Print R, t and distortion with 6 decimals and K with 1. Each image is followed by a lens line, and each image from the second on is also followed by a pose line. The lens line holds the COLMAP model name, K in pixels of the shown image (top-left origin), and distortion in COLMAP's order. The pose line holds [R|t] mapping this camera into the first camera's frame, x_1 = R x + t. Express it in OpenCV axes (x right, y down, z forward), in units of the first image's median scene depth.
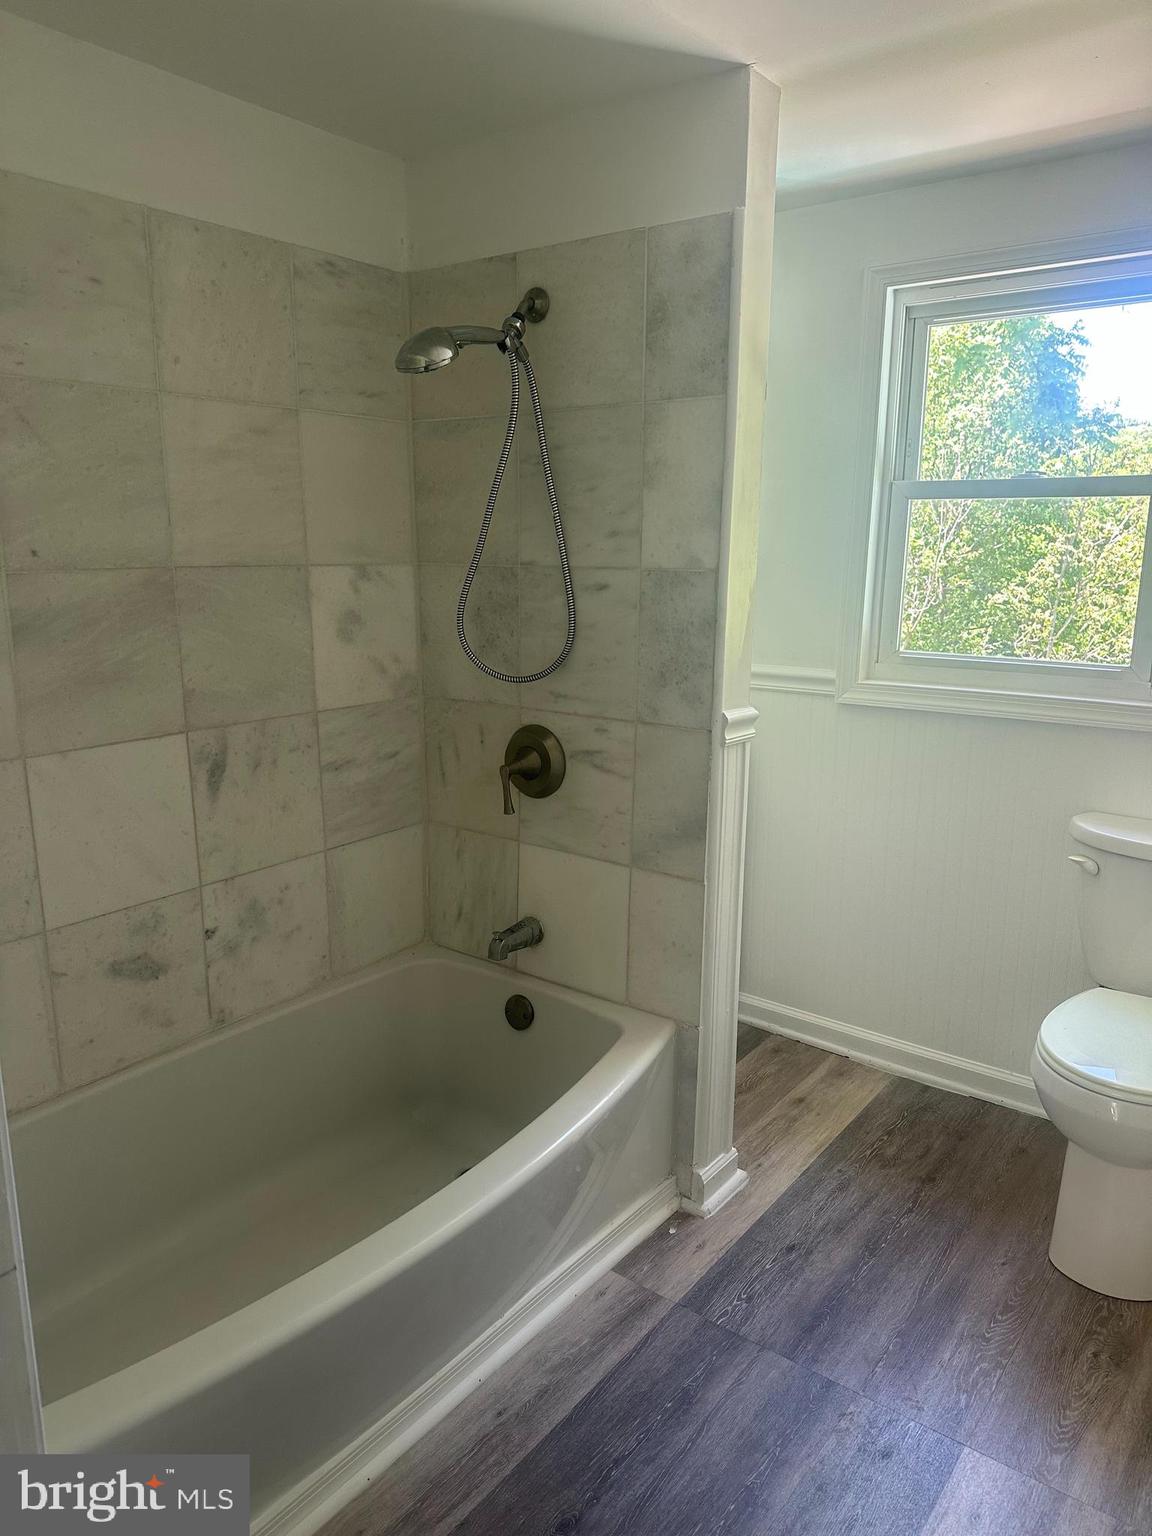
lens RADIAL K [[1088.8, 0, 575.1], [0, 1088.8, 756.7], [0, 0, 1]] dist [0.114893, -0.177741]
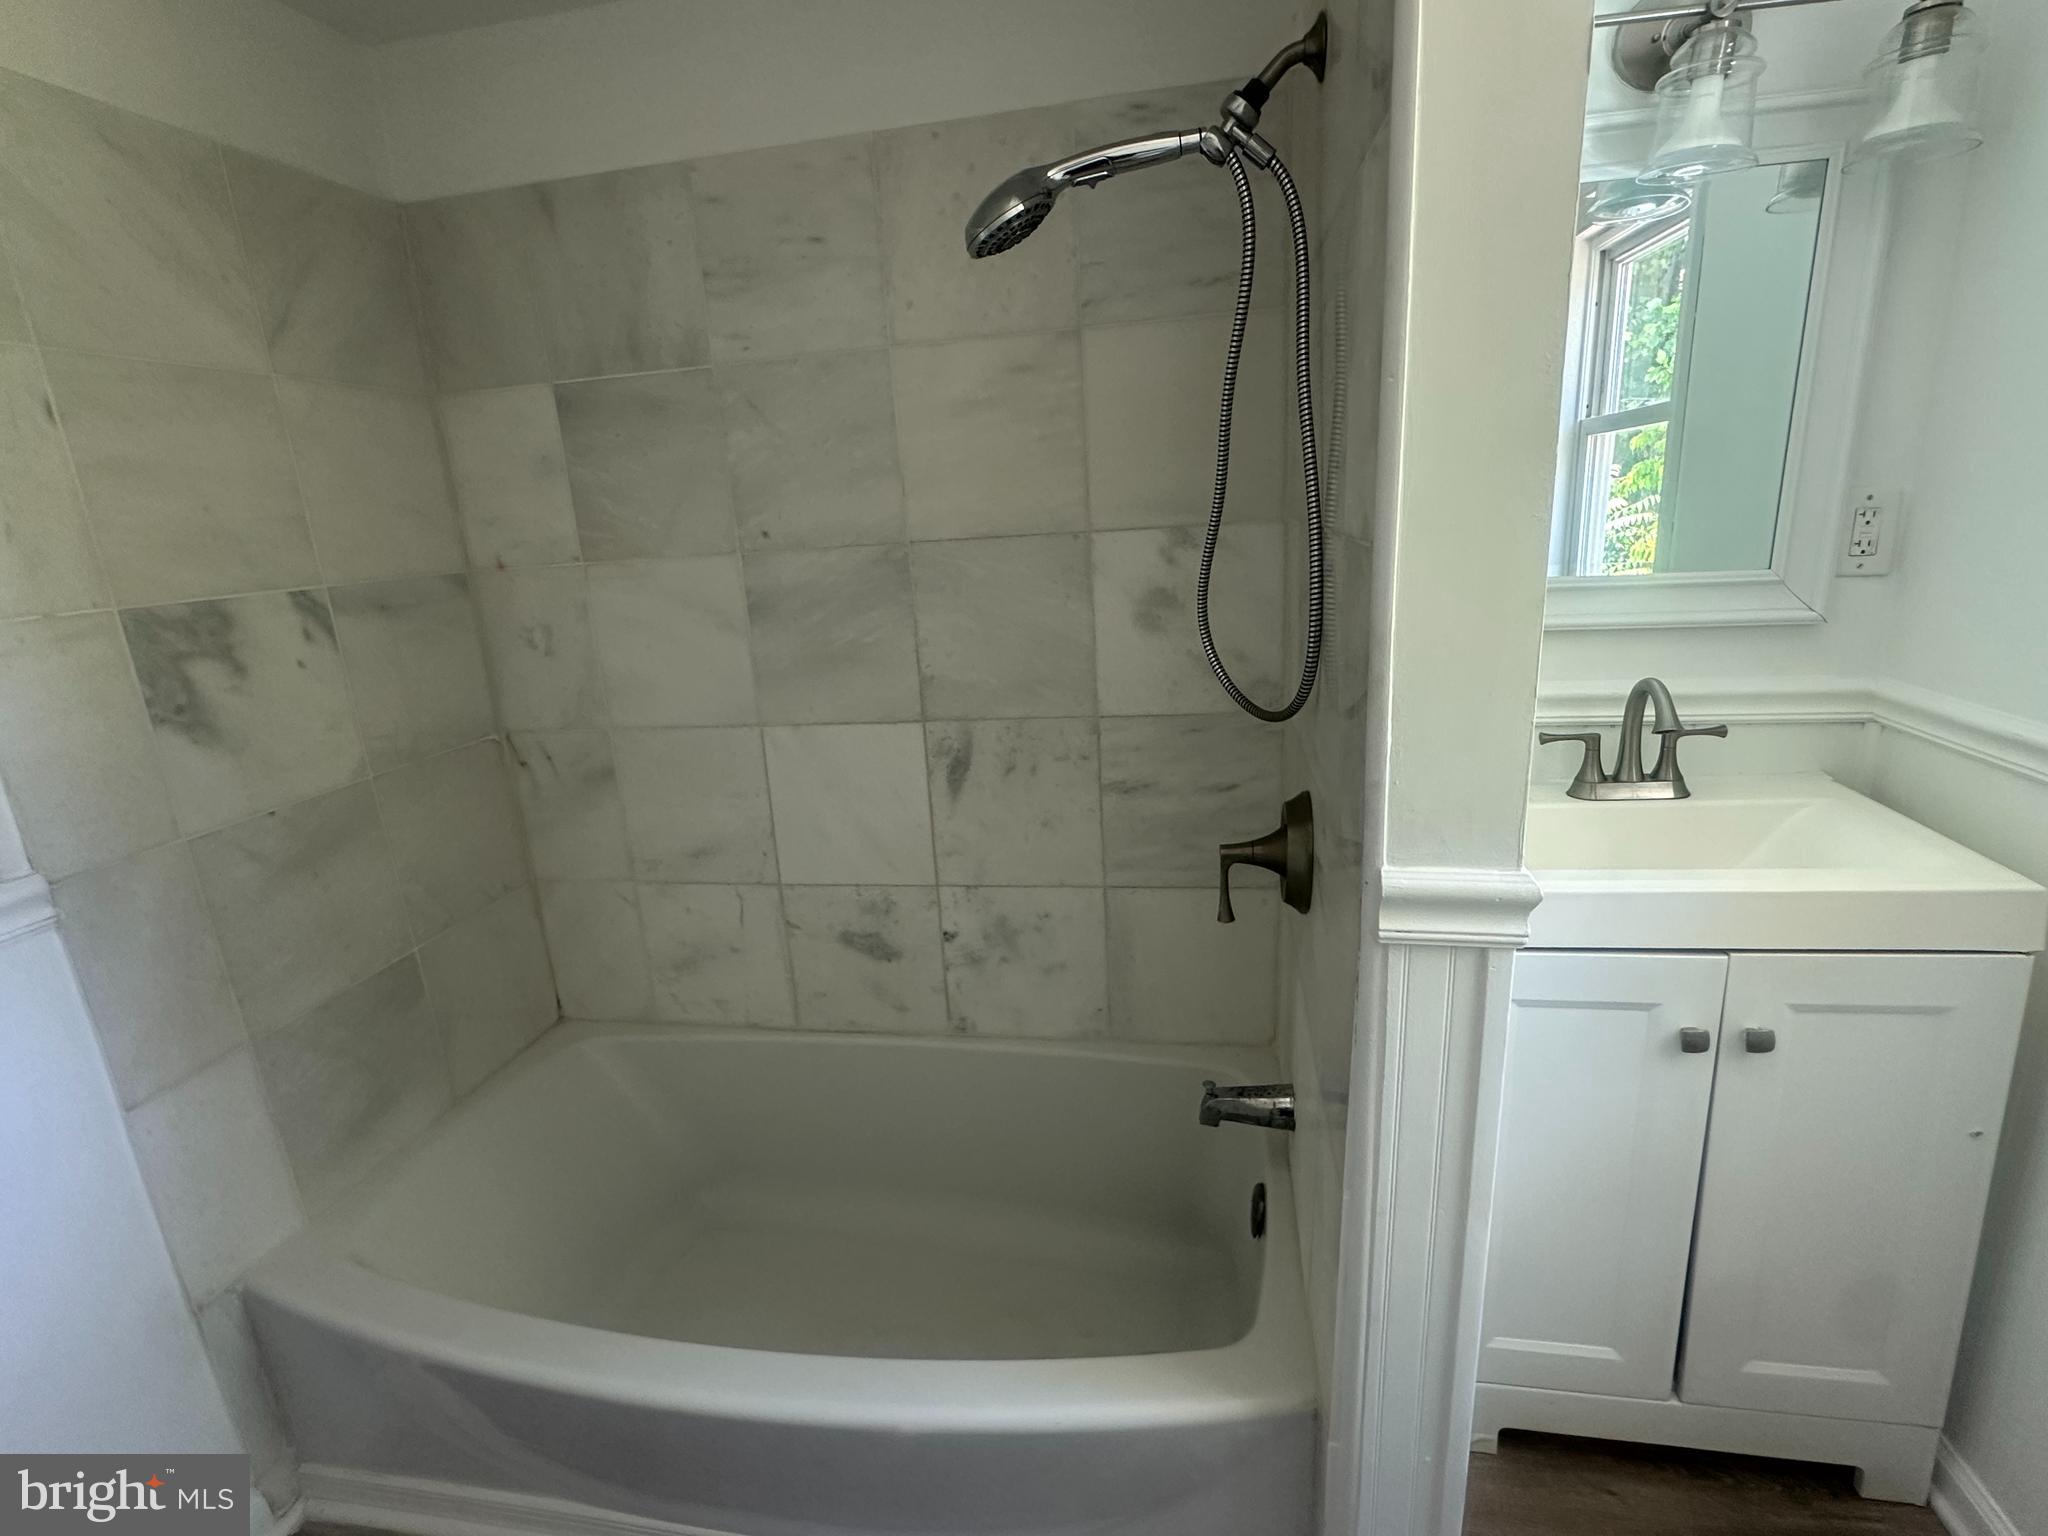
lens RADIAL K [[1006.1, 0, 1024.0], [0, 1006.1, 768.0], [0, 0, 1]] dist [-0.000084, 0.000917]
pose [[0.436442, 0.201797, -0.876810, 0.417466], [-0.111940, 0.979130, 0.169626, -0.131908], [0.892742, 0.024118, 0.449923, 0.671111]]
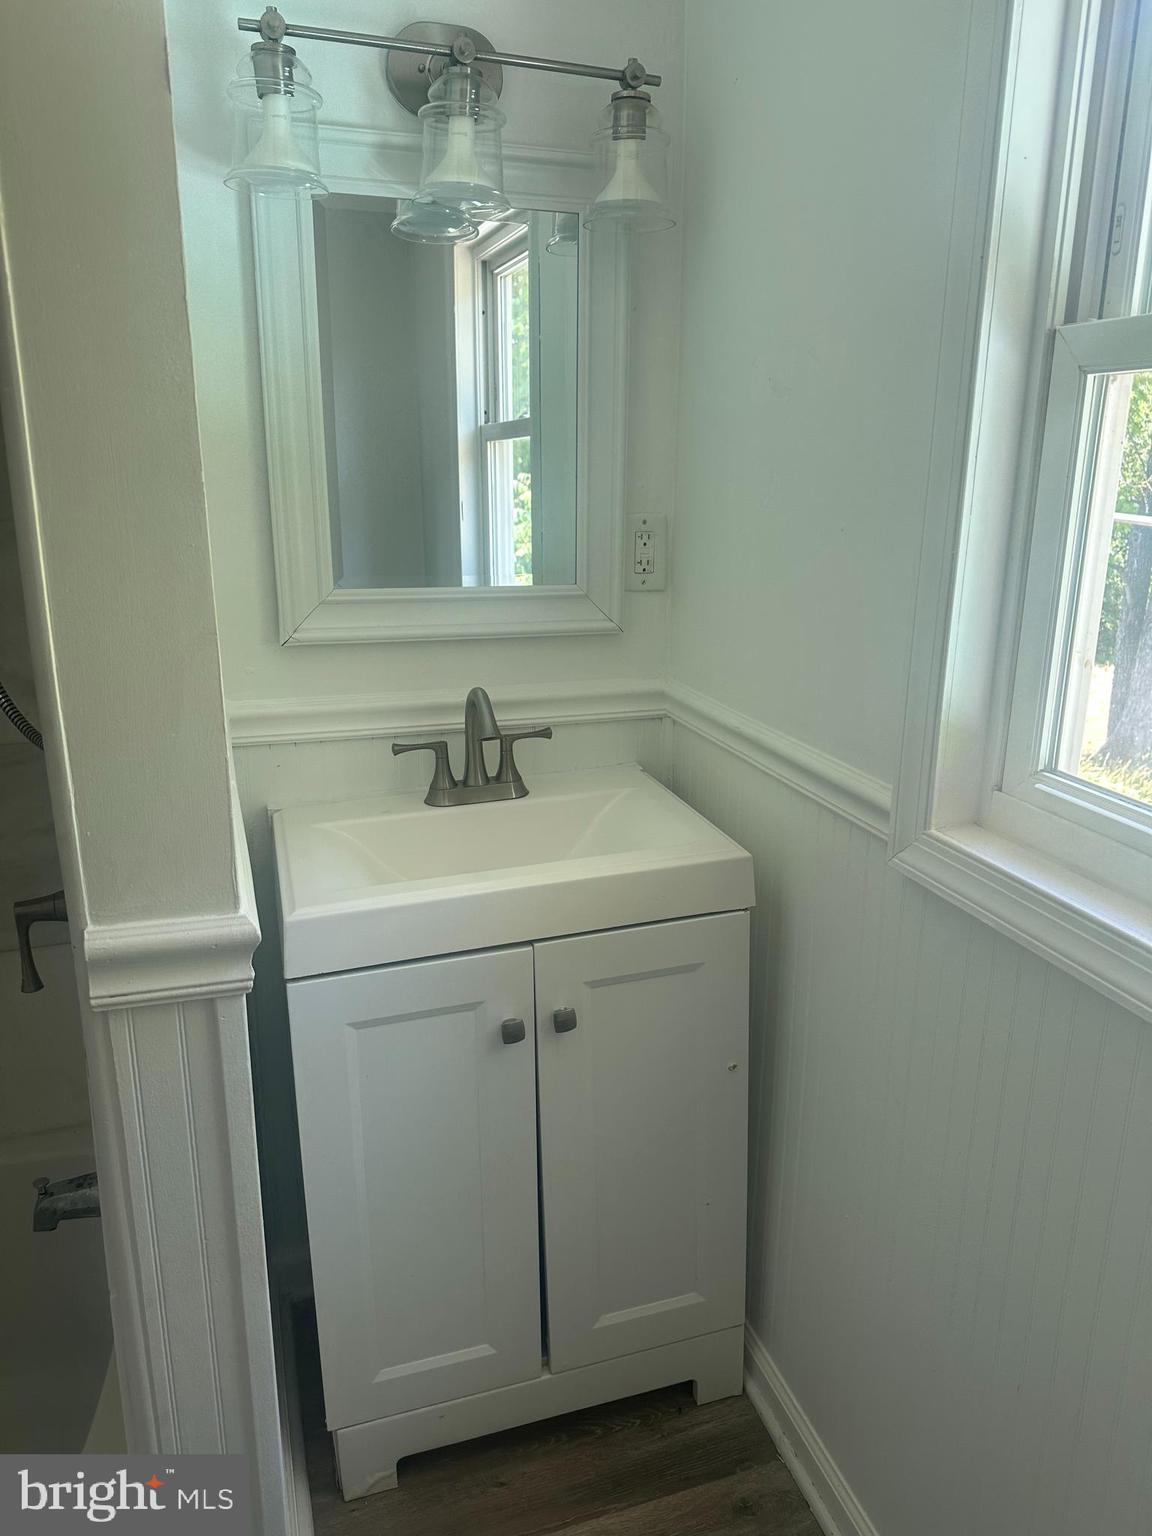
lens RADIAL K [[1088.8, 0, 575.1], [0, 1088.8, 756.7], [0, 0, 1]] dist [0.114893, -0.177741]
pose [[0.815324, 0.146312, -0.560213, 0.486576], [-0.108052, 0.988997, 0.101041, -0.158891], [0.568833, -0.021849, 0.822163, 0.750724]]
